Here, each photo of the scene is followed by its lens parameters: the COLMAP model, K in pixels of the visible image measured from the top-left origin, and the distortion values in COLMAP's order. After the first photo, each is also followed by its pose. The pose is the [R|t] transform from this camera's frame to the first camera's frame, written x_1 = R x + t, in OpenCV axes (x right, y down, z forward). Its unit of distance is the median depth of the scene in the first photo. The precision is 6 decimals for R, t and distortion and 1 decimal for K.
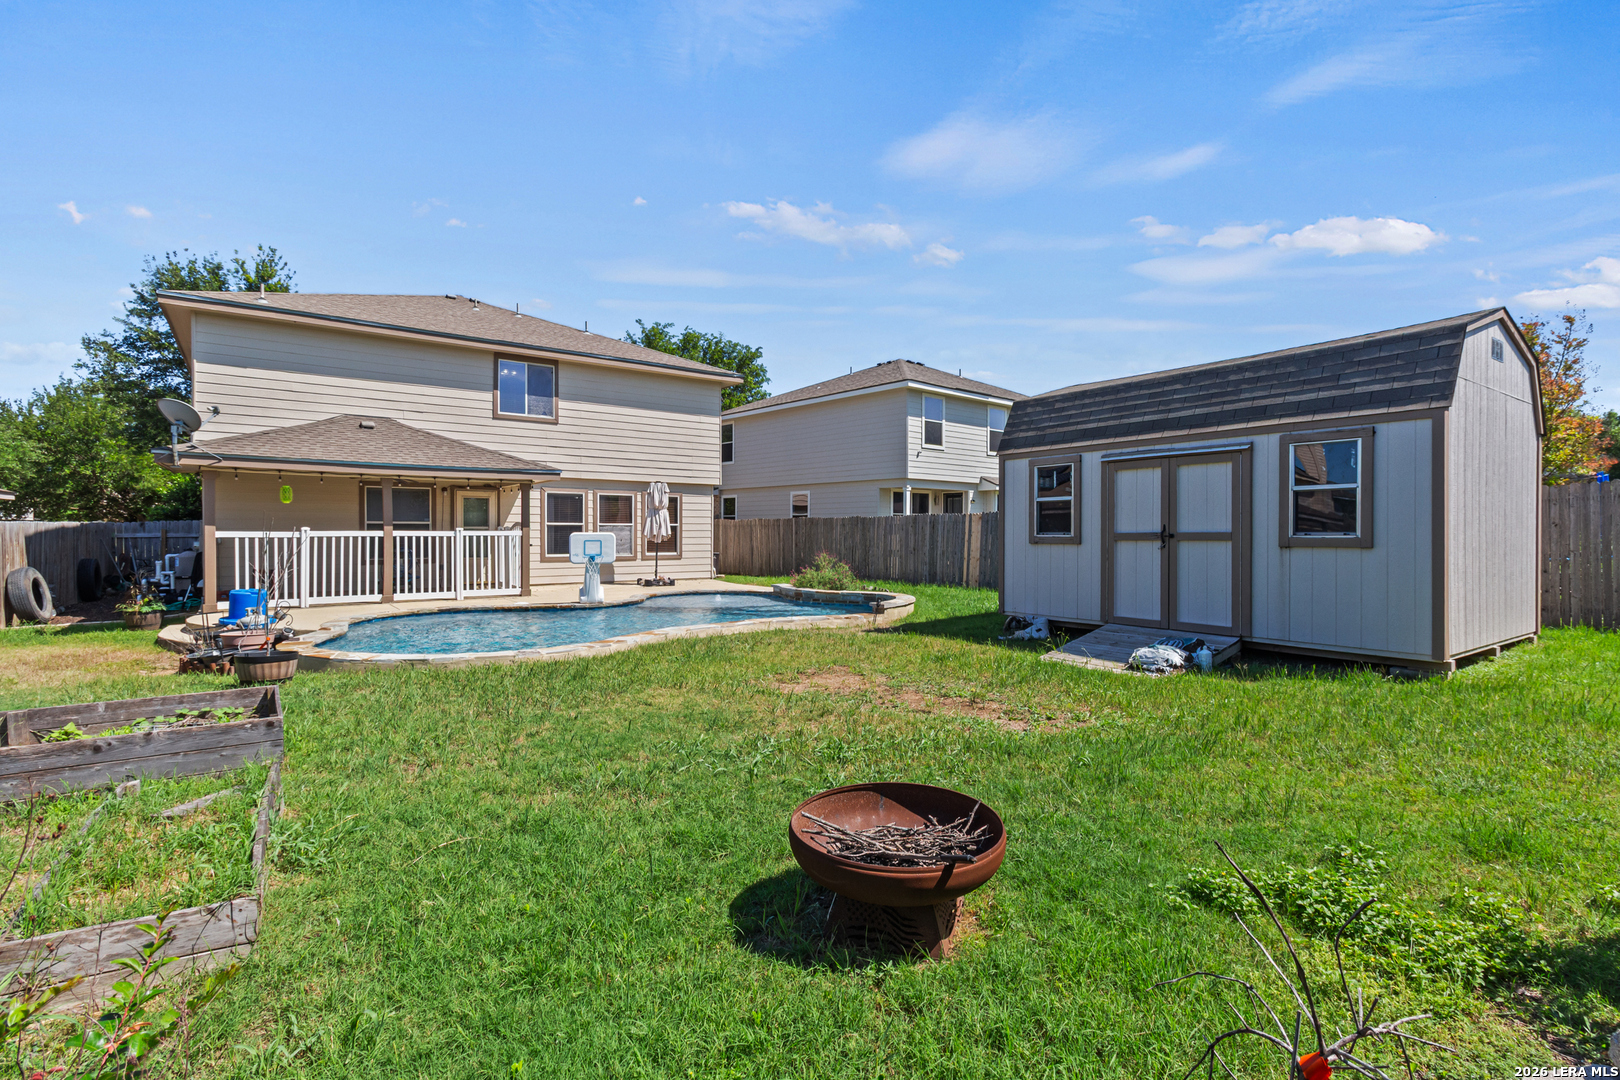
lens RADIAL K [[759.9, 0, 808.7], [0, 759.9, 537.6], [0, 0, 1]] dist [0.009788, -0.000249]
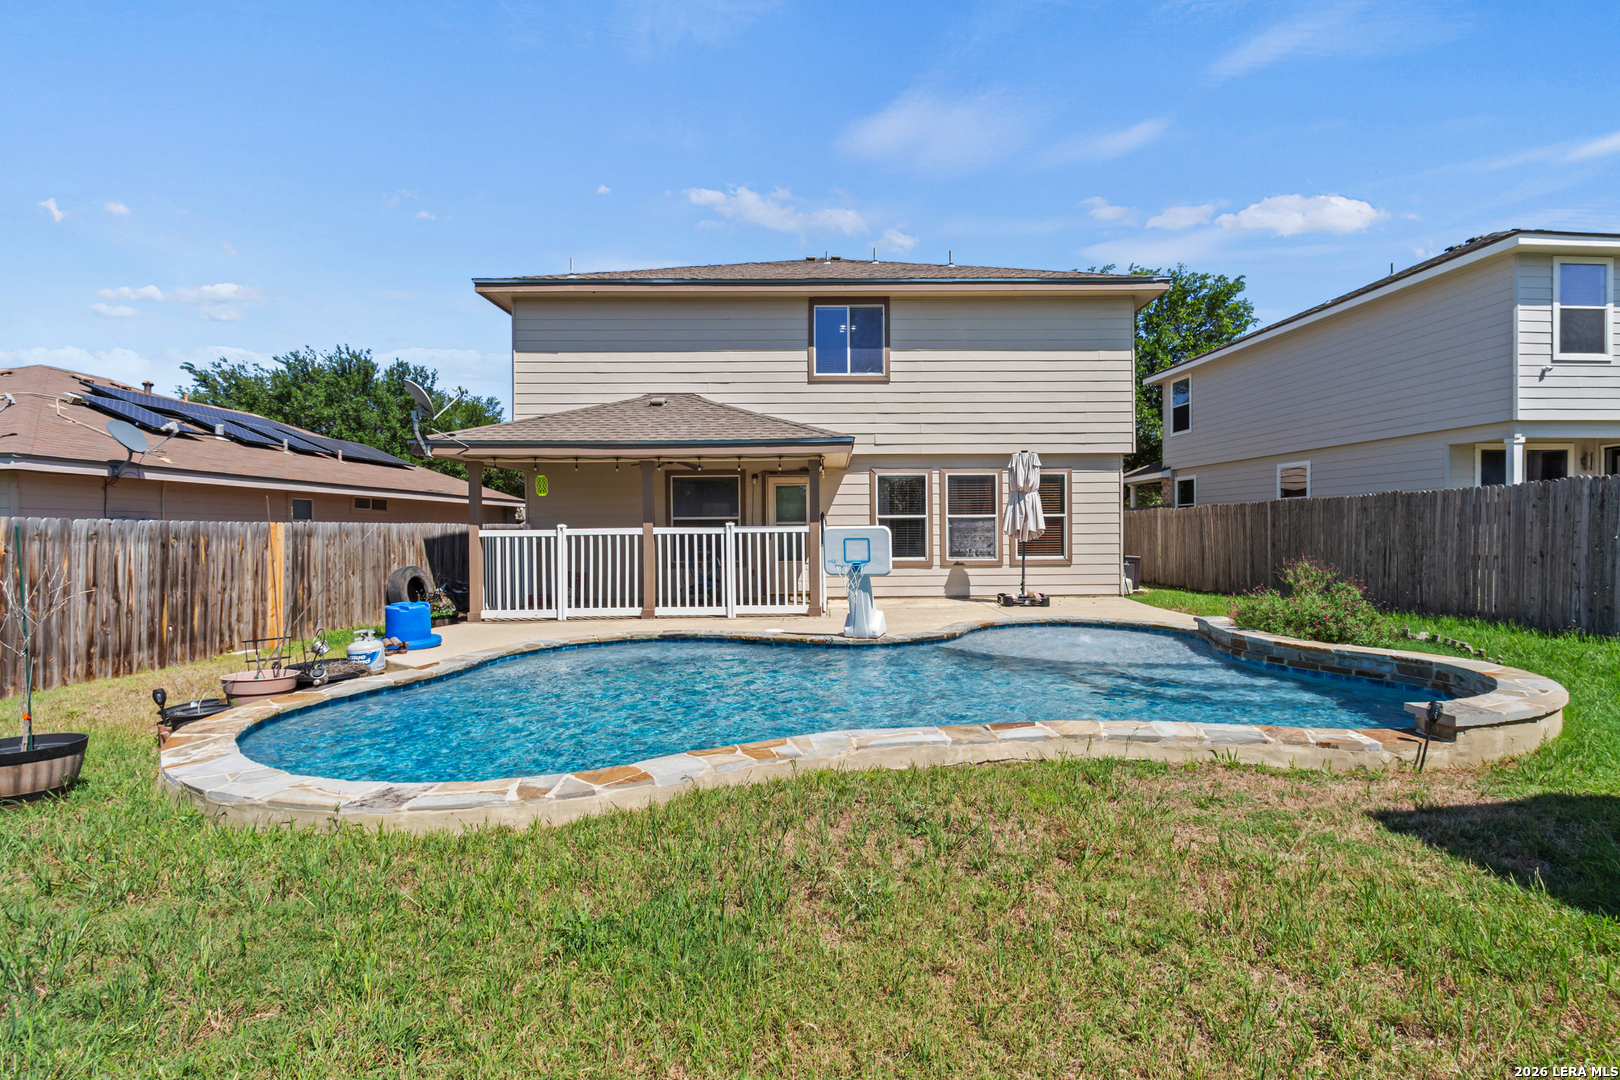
lens RADIAL K [[759.9, 0, 830.6], [0, 759.9, 534.5], [0, 0, 1]] dist [0.009788, -0.000249]
pose [[0.829619, -0.006623, -0.558291, 0.036823], [0.005680, 0.999978, -0.003423, 0.001682], [0.558302, -0.000331, 0.829638, 0.346758]]
